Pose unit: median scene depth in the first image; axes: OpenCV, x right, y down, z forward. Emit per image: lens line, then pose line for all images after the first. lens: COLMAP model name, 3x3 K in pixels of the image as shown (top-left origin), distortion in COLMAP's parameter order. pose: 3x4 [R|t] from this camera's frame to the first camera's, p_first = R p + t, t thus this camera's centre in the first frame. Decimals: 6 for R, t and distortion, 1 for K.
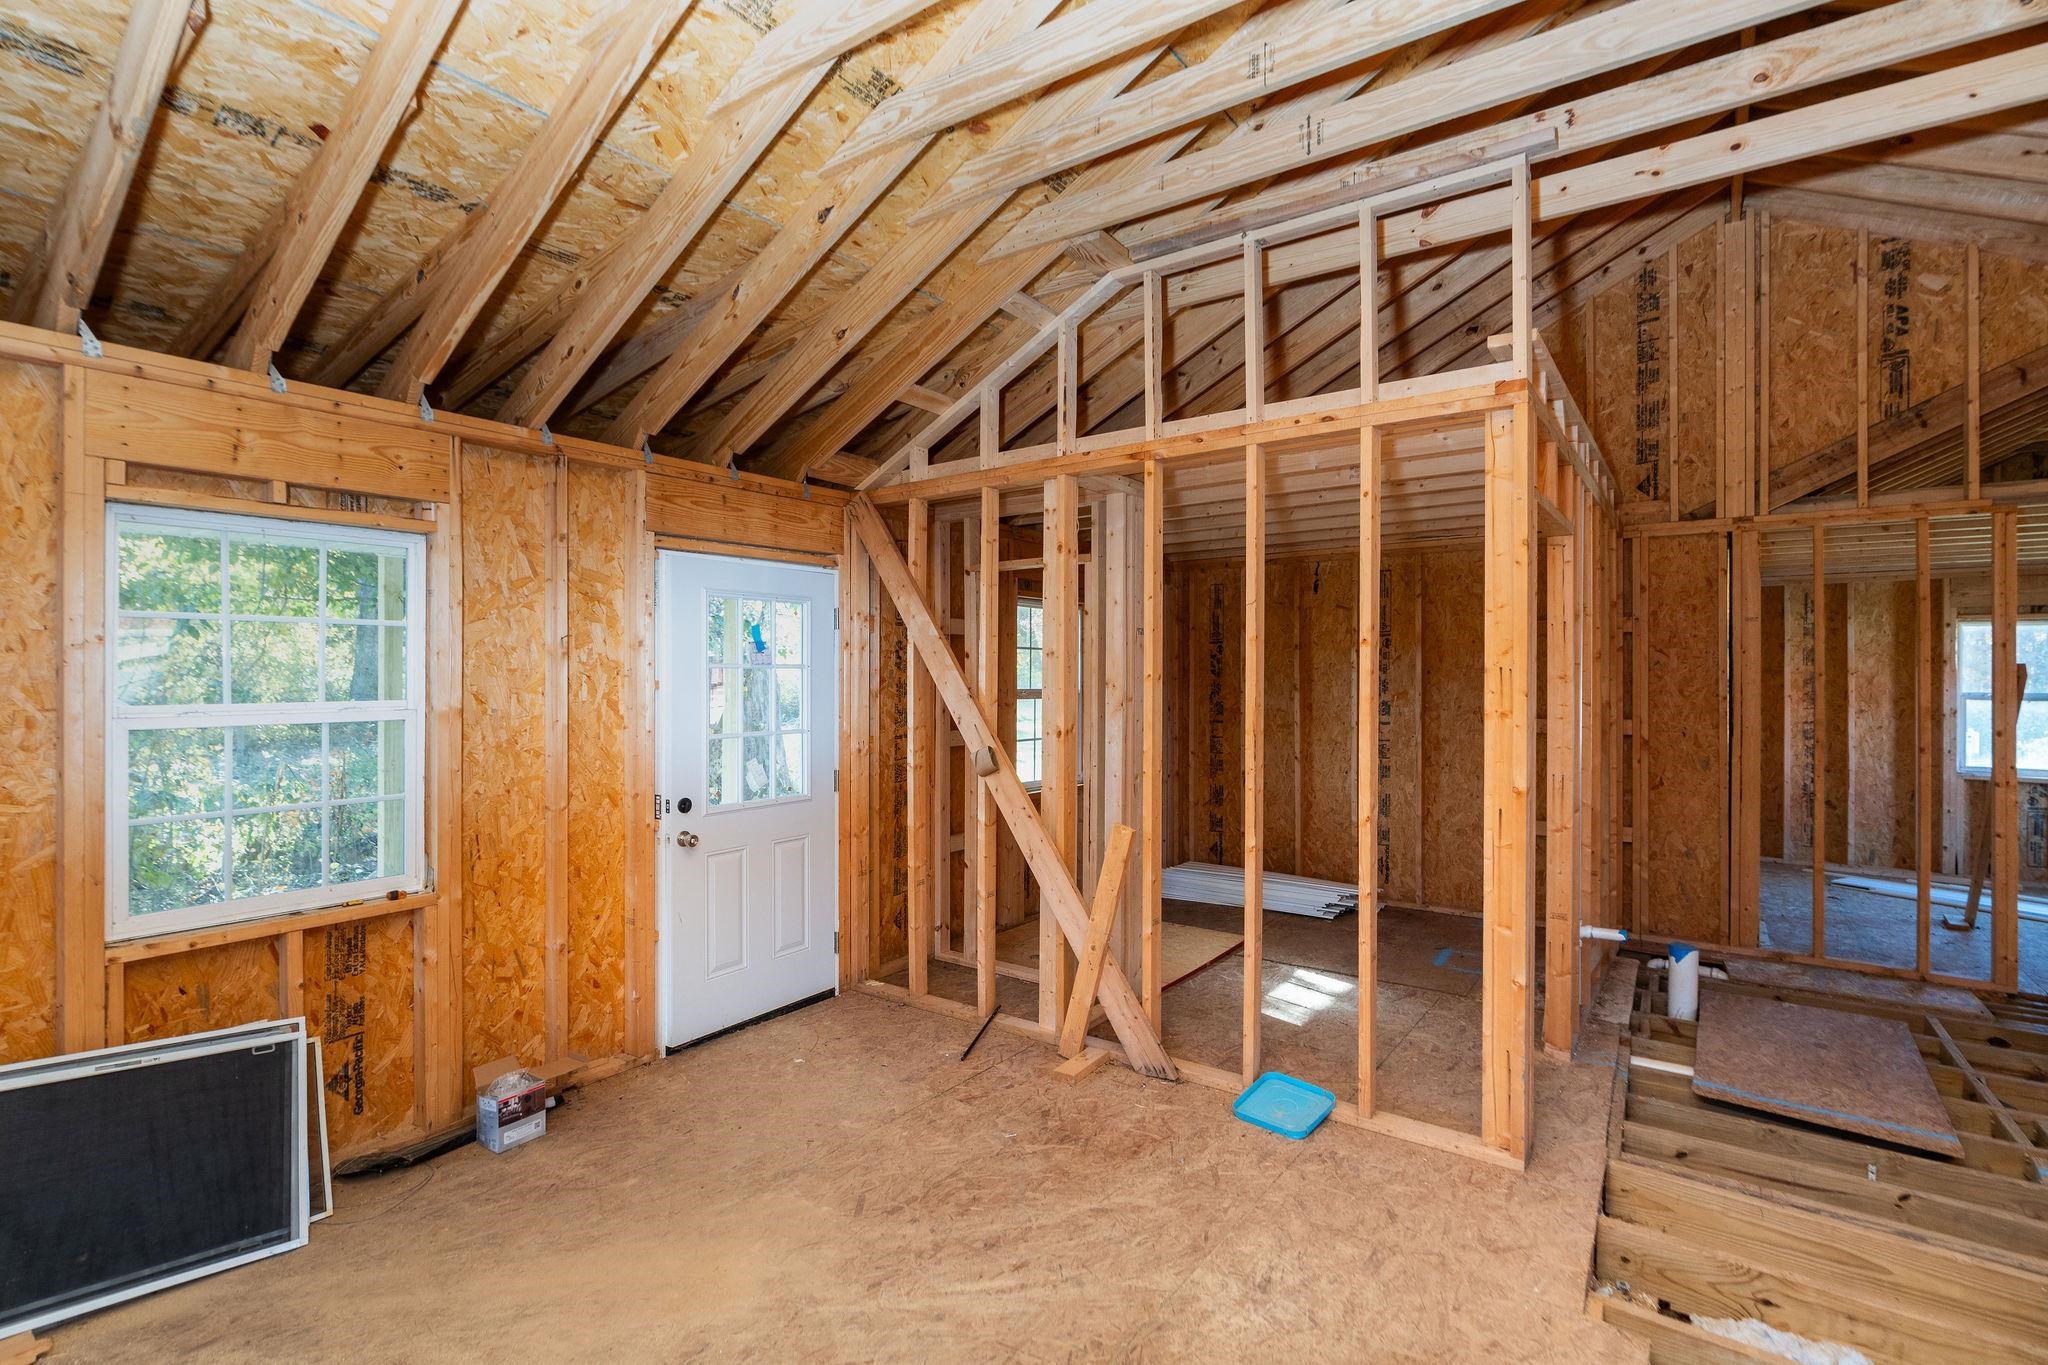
lens RADIAL K [[931.9, 0, 1012.9], [0, 931.9, 669.8], [0, 0, 1]] dist [-0.005168, -0.000386]
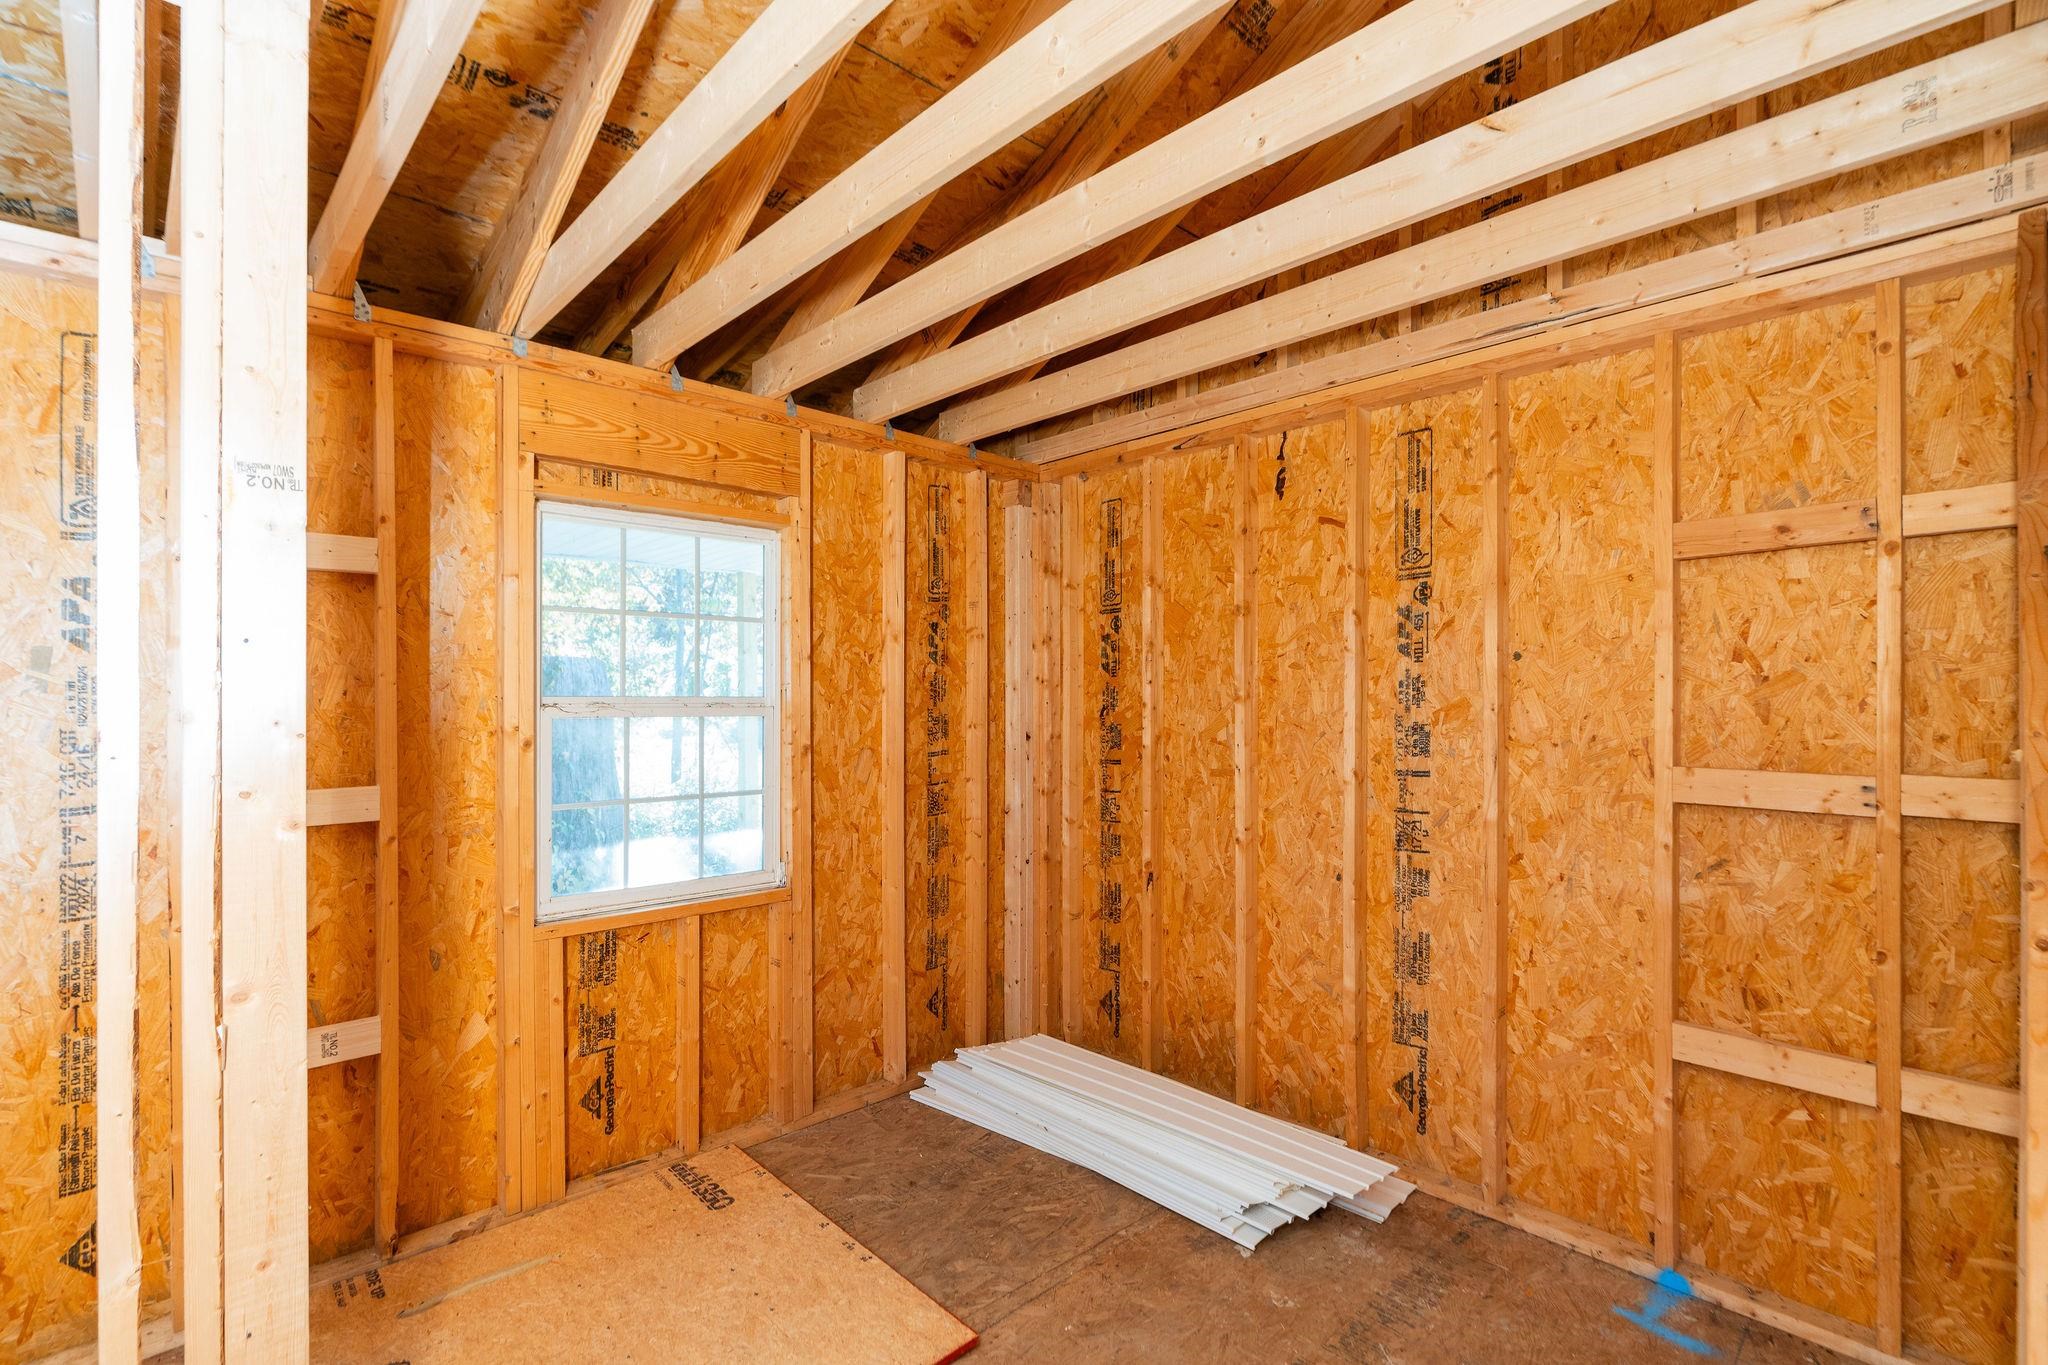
lens RADIAL K [[931.9, 0, 1016.4], [0, 931.9, 694.4], [0, 0, 1]] dist [-0.005168, -0.000386]
pose [[0.986308, 0.000958, -0.164910, 0.271628], [-0.000732, 0.999999, 0.001434, 0.018067], [0.164911, -0.001294, 0.986308, 0.506496]]
